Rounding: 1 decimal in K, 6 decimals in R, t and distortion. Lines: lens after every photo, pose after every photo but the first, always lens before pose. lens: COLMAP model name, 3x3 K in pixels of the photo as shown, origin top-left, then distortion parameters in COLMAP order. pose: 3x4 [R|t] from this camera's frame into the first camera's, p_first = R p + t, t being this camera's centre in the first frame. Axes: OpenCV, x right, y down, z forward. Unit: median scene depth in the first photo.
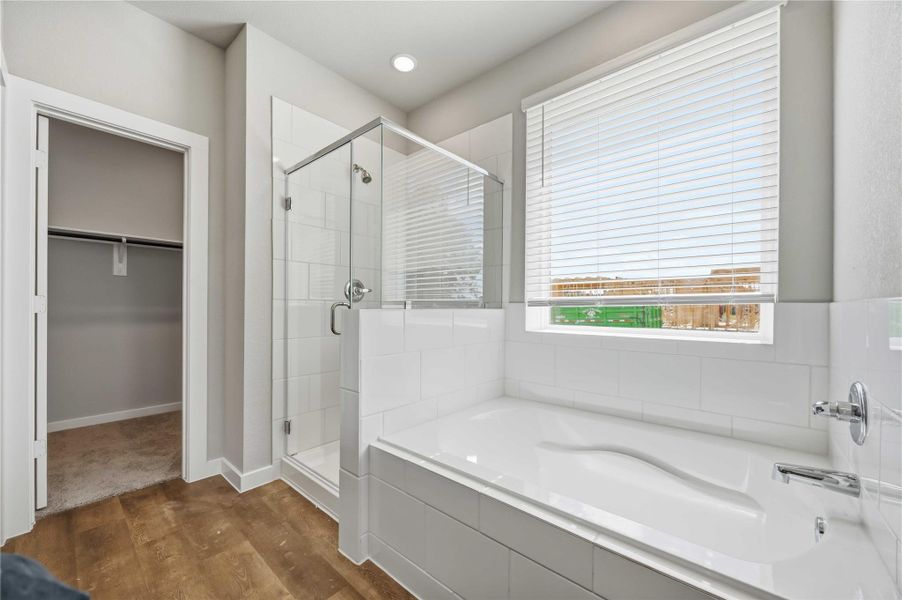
lens RADIAL K [[342.8, 0, 450.6], [0, 342.8, 307.3], [0, 0, 1]] dist [-0.003930, 0.000043]
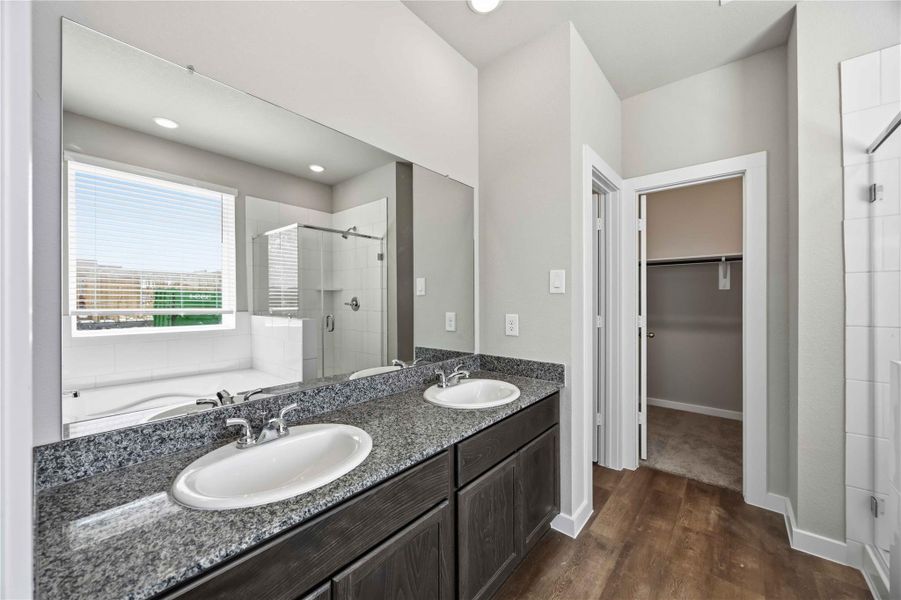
lens RADIAL K [[342.4, 0, 450.6], [0, 342.4, 298.8], [0, 0, 1]] dist [-0.003930, 0.000043]
pose [[0.017761, -0.009890, -0.999793, 0.247470], [-0.001696, 0.999949, -0.009922, -0.082263], [0.999841, 0.001872, 0.017744, 0.118346]]
